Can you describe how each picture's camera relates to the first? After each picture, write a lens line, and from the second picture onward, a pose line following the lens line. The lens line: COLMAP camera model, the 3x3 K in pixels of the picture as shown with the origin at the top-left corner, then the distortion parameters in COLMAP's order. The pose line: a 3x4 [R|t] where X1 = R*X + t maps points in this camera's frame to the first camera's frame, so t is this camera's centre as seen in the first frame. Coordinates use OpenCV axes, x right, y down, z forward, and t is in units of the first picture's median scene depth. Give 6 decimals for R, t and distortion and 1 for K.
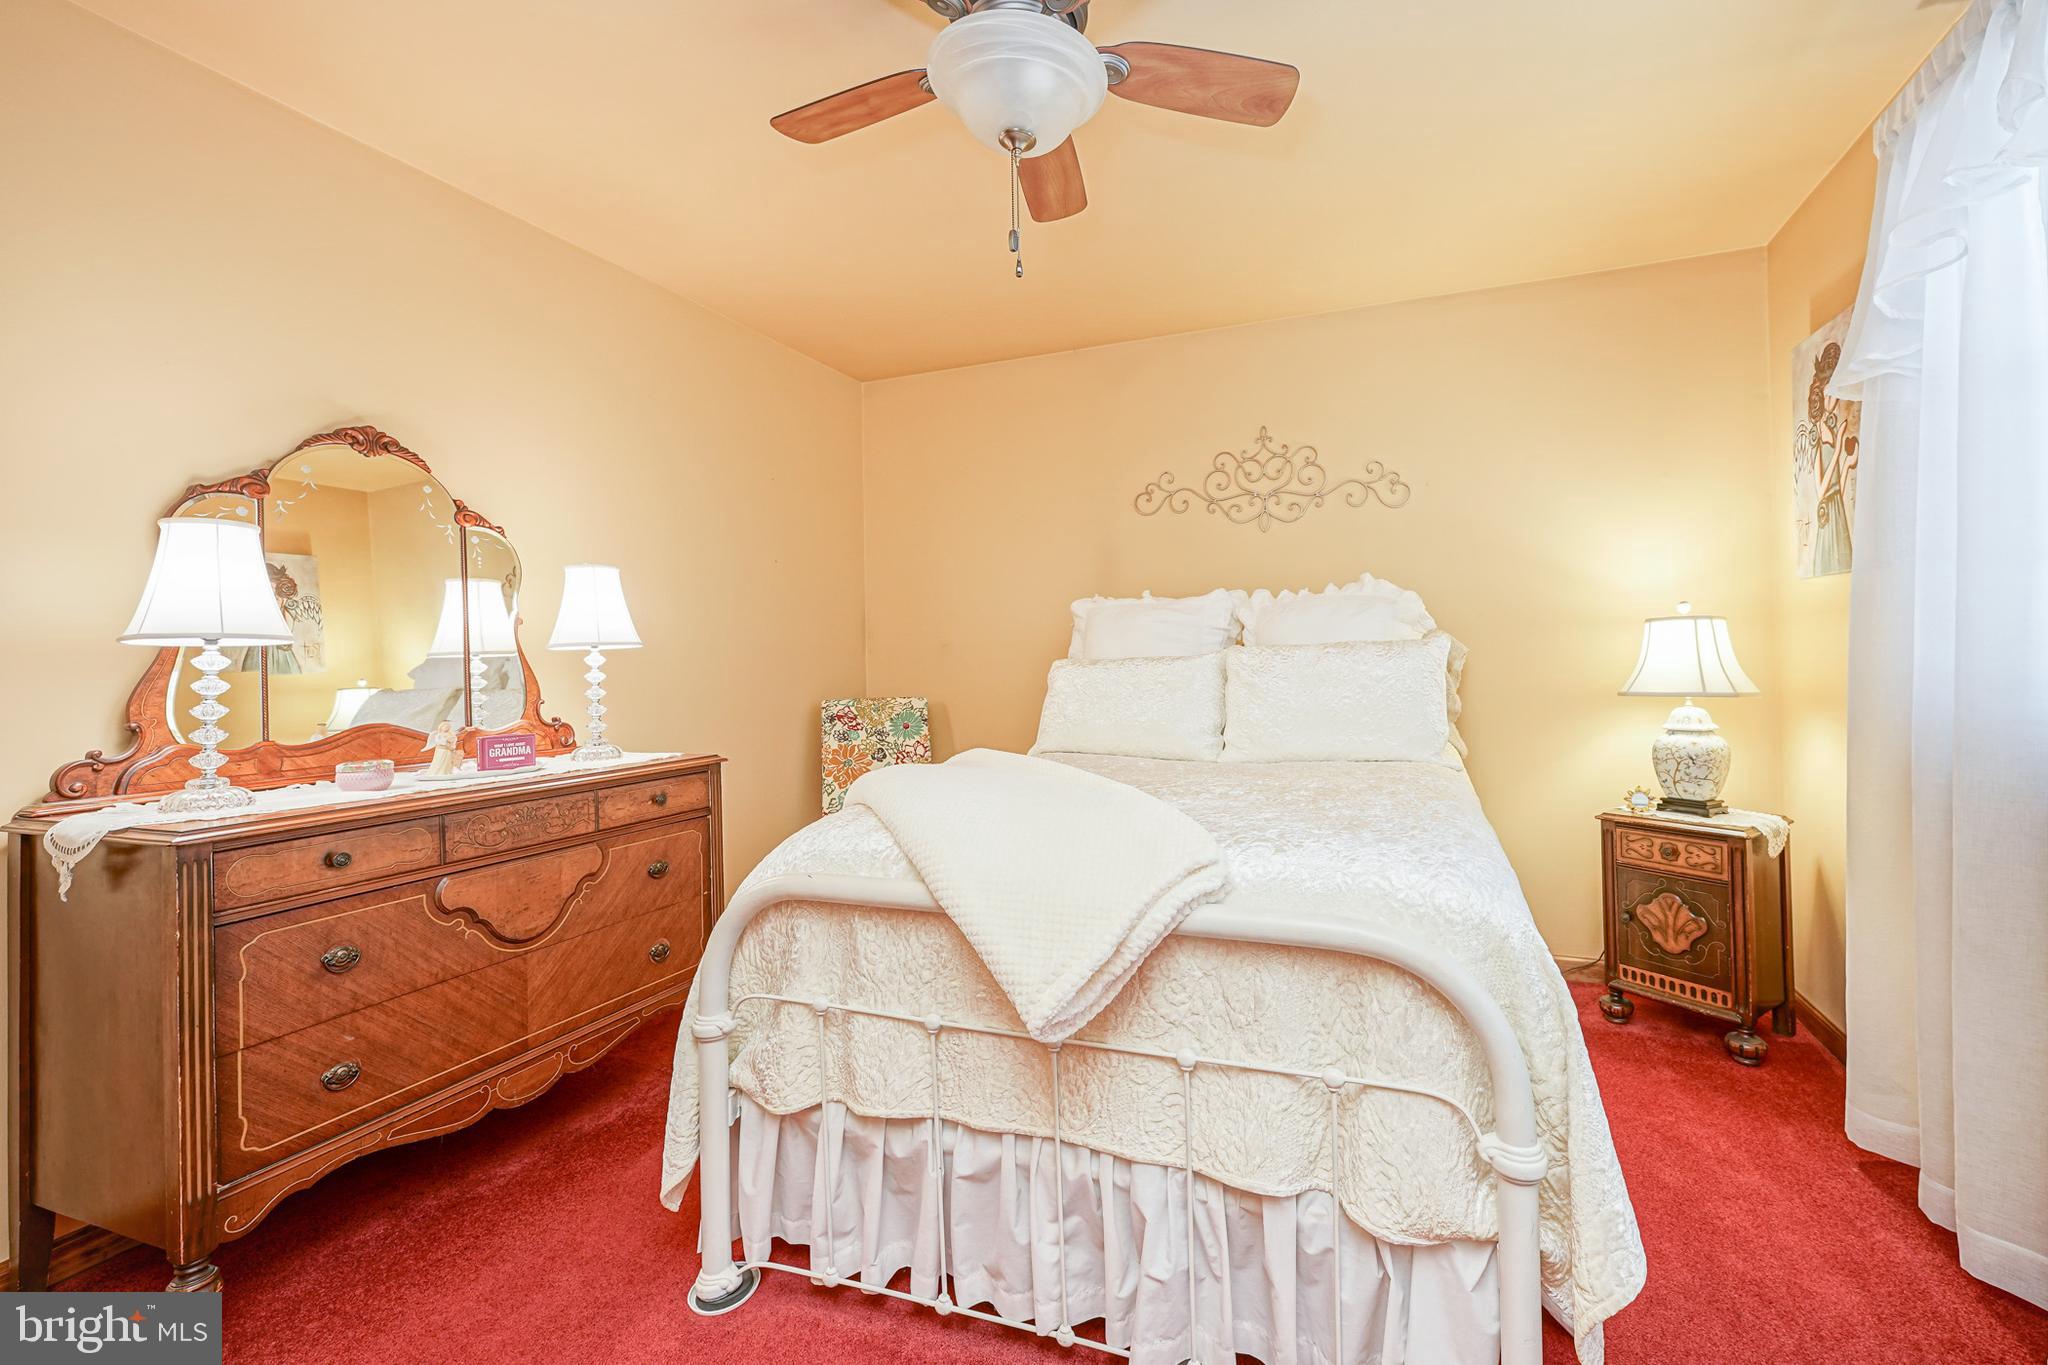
lens RADIAL K [[822.0, 0, 1024.3], [0, 822.0, 658.4], [0, 0, 1]] dist [0.001761, 0.000214]
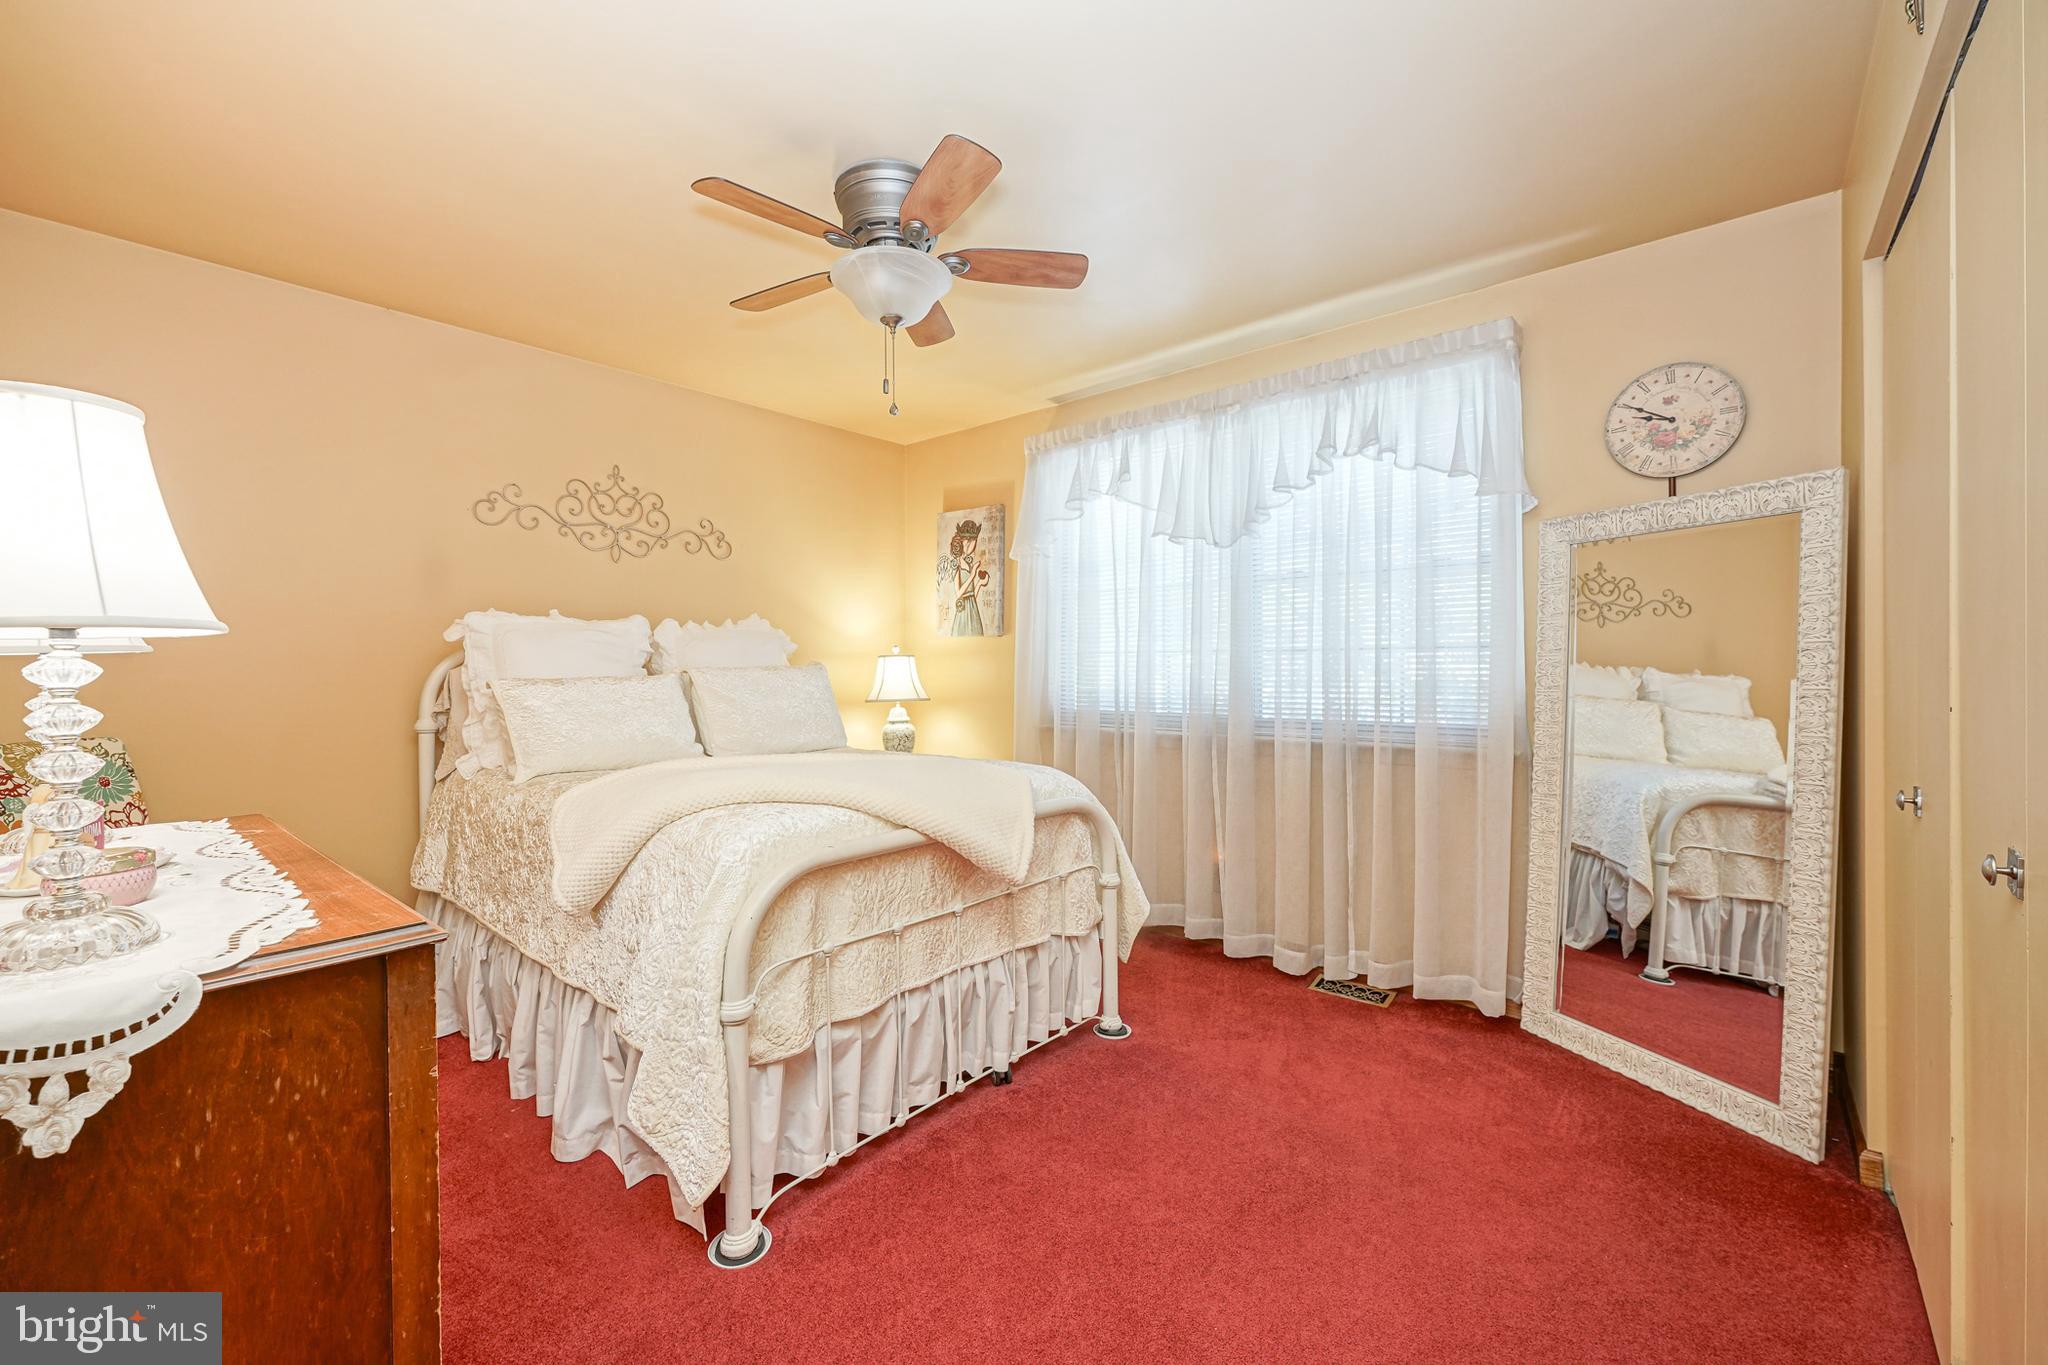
lens RADIAL K [[831.8, 0, 1016.4], [0, 831.8, 683.9], [0, 0, 1]] dist [-0.001463, 0.000090]
pose [[0.360399, -0.001892, 0.932796, -0.749455], [0.000095, 0.999998, 0.001992, 0.006212], [-0.932798, -0.000629, 0.360398, 0.151417]]
